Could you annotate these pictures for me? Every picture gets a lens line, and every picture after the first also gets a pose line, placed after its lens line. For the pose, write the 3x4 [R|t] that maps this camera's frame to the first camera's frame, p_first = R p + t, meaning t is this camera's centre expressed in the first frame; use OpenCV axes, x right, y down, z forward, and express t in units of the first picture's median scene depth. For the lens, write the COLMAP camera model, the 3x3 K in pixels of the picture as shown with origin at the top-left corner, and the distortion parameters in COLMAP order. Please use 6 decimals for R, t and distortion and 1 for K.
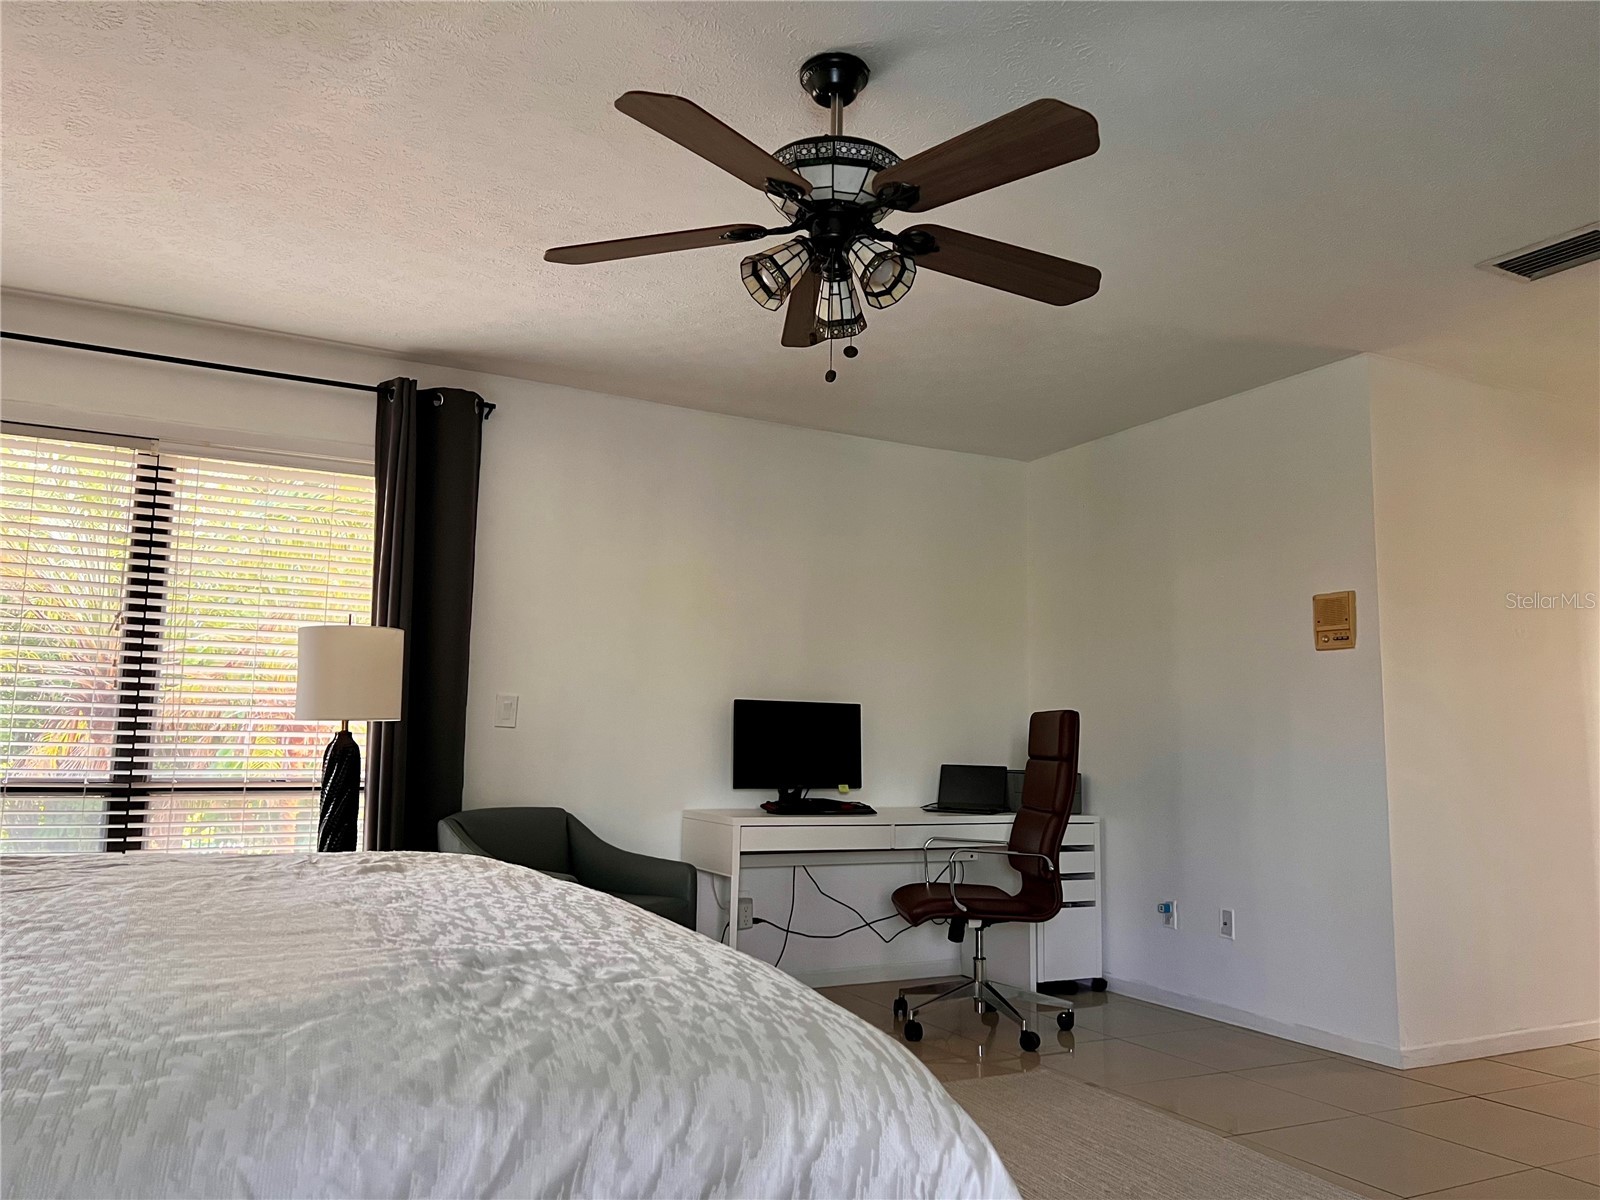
lens RADIAL K [[1193.6, 0, 800.0], [0, 1193.6, 600.0], [0, 0, 1]] dist [0.097307, -0.154686]
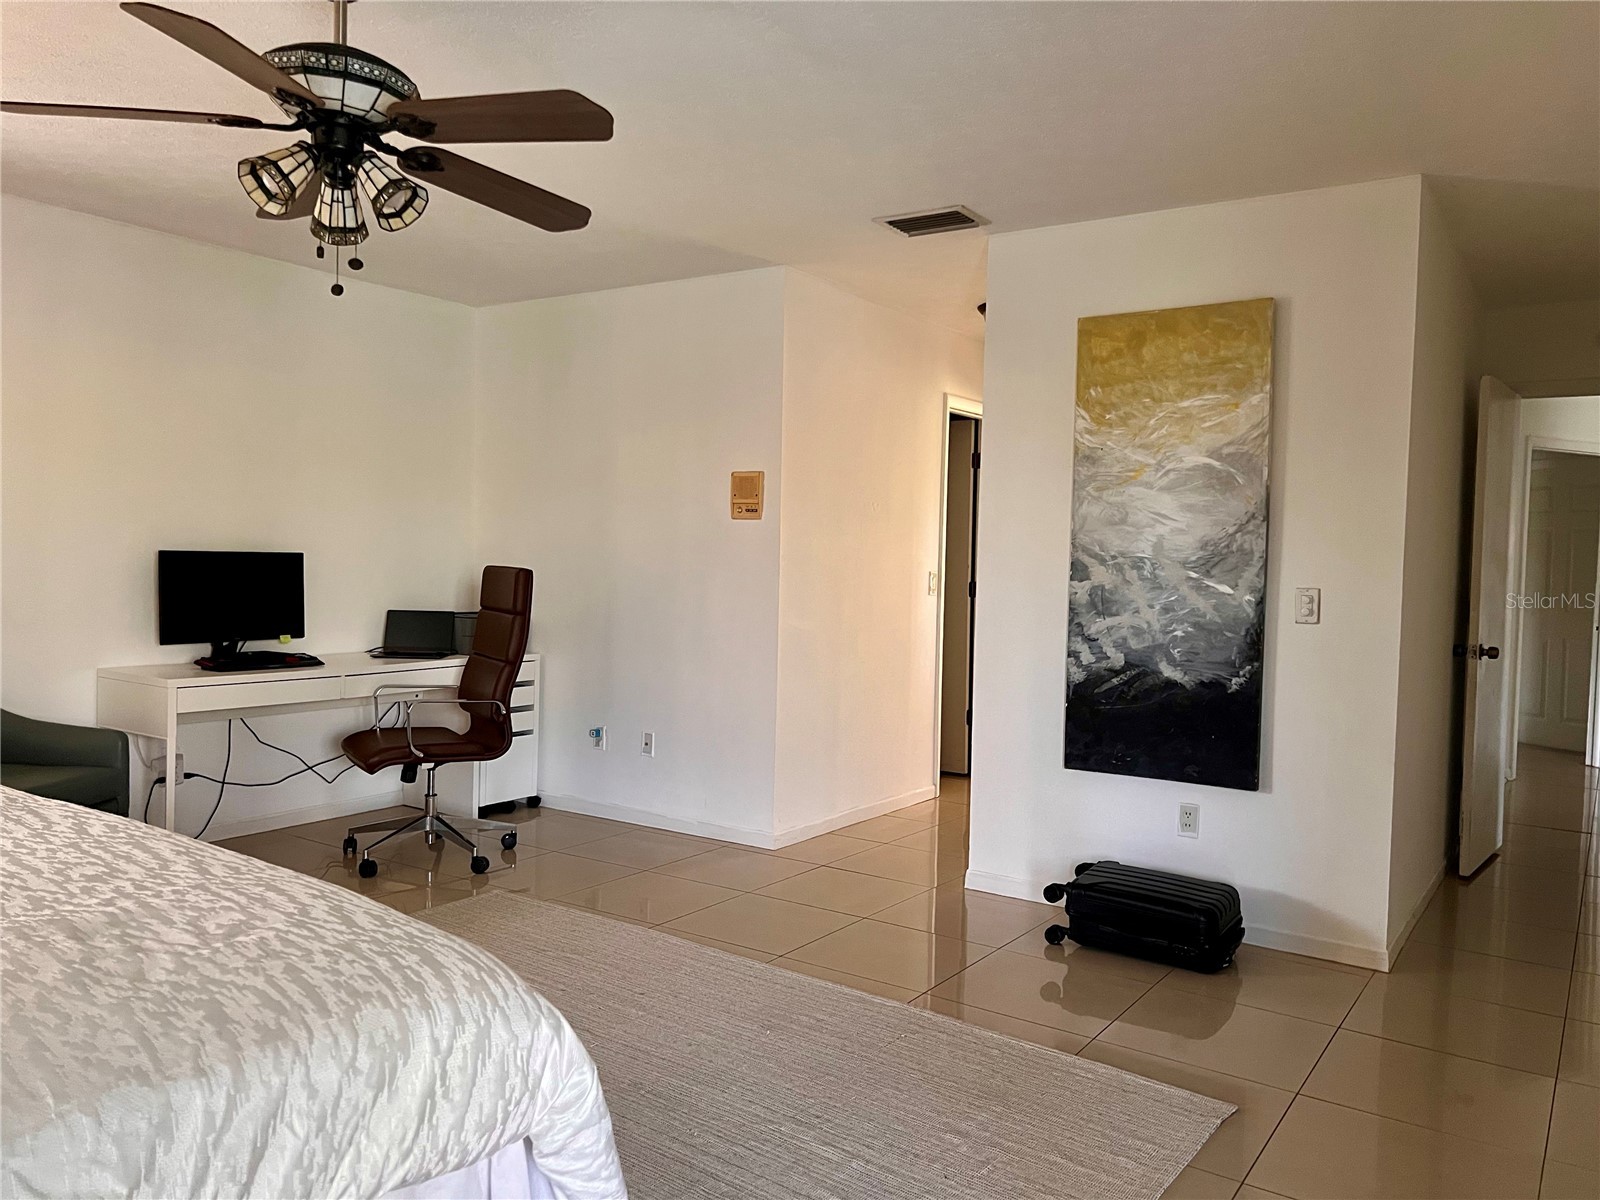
lens RADIAL K [[1177.0, 0, 800.0], [0, 1177.0, 600.0], [0, 0, 1]] dist [0.096603, -0.092148]
pose [[0.885522, -0.008291, 0.464523, -0.096450], [-0.067630, 0.986891, 0.146538, -0.099636], [-0.459648, -0.161178, 0.873353, -0.101459]]
